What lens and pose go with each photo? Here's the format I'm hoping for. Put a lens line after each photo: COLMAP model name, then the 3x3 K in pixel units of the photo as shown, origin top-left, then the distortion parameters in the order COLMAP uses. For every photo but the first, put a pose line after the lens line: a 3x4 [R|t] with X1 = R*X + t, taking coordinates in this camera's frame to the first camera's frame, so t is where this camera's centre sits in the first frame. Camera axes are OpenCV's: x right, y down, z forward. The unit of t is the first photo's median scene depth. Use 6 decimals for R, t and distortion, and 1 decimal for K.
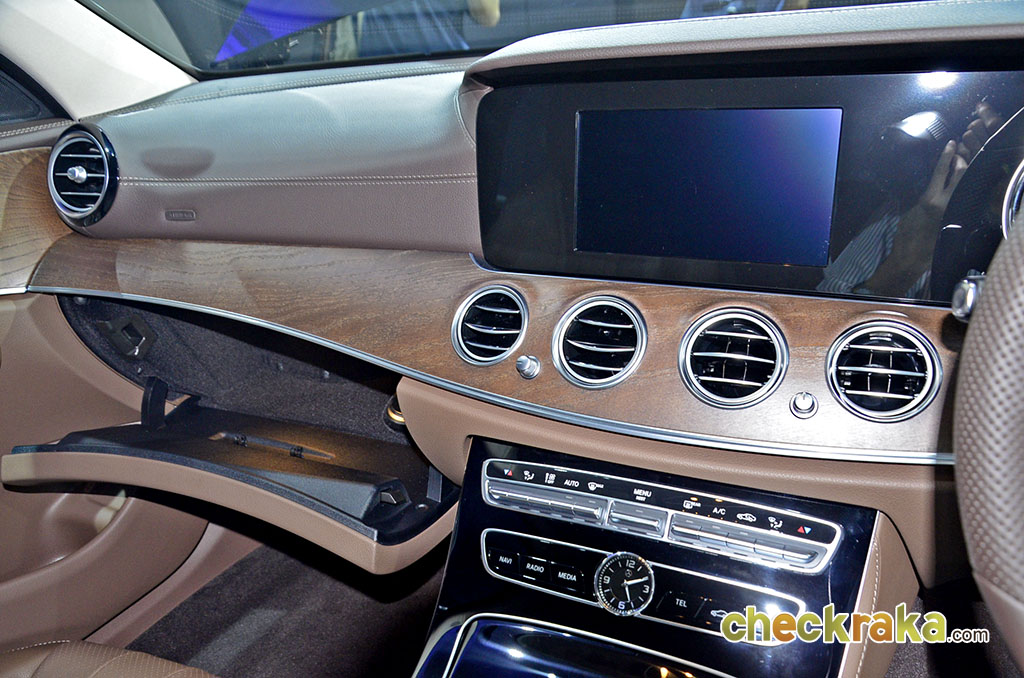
lens RADIAL K [[788.2, 0, 516.3], [0, 788.2, 336.6], [0, 0, 1]] dist [-0.008926, 0.022437]
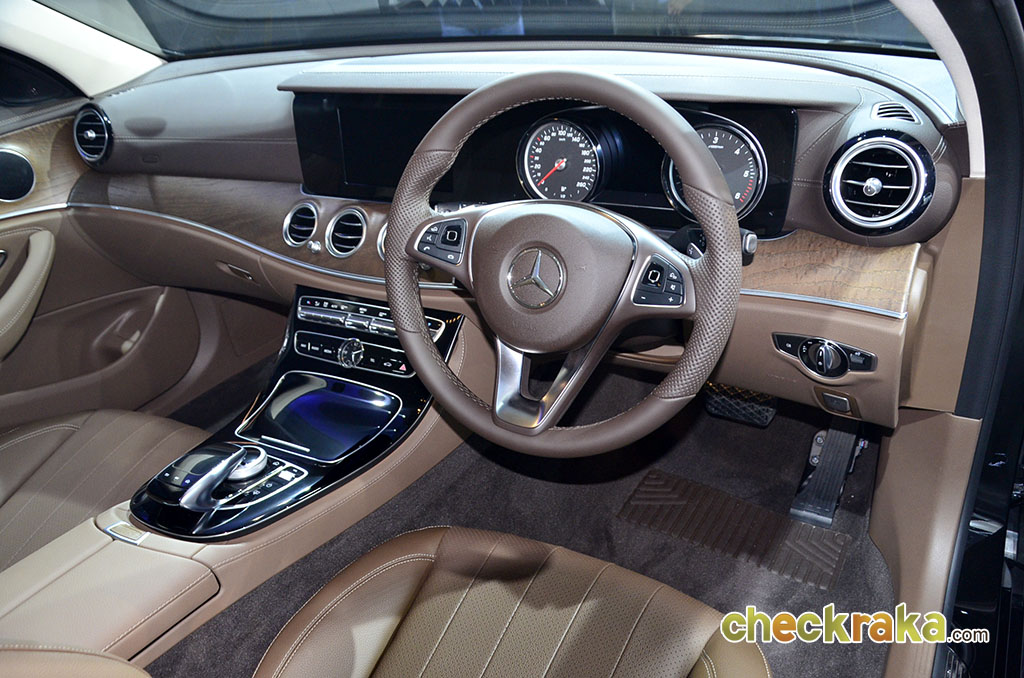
lens RADIAL K [[788.2, 0, 512.8], [0, 788.2, 337.4], [0, 0, 1]] dist [-0.008926, 0.022437]
pose [[0.997063, 0.001801, -0.076568, 0.658067], [0.008327, 0.991249, 0.131744, 0.008818], [0.076136, -0.131995, 0.988322, -0.901870]]
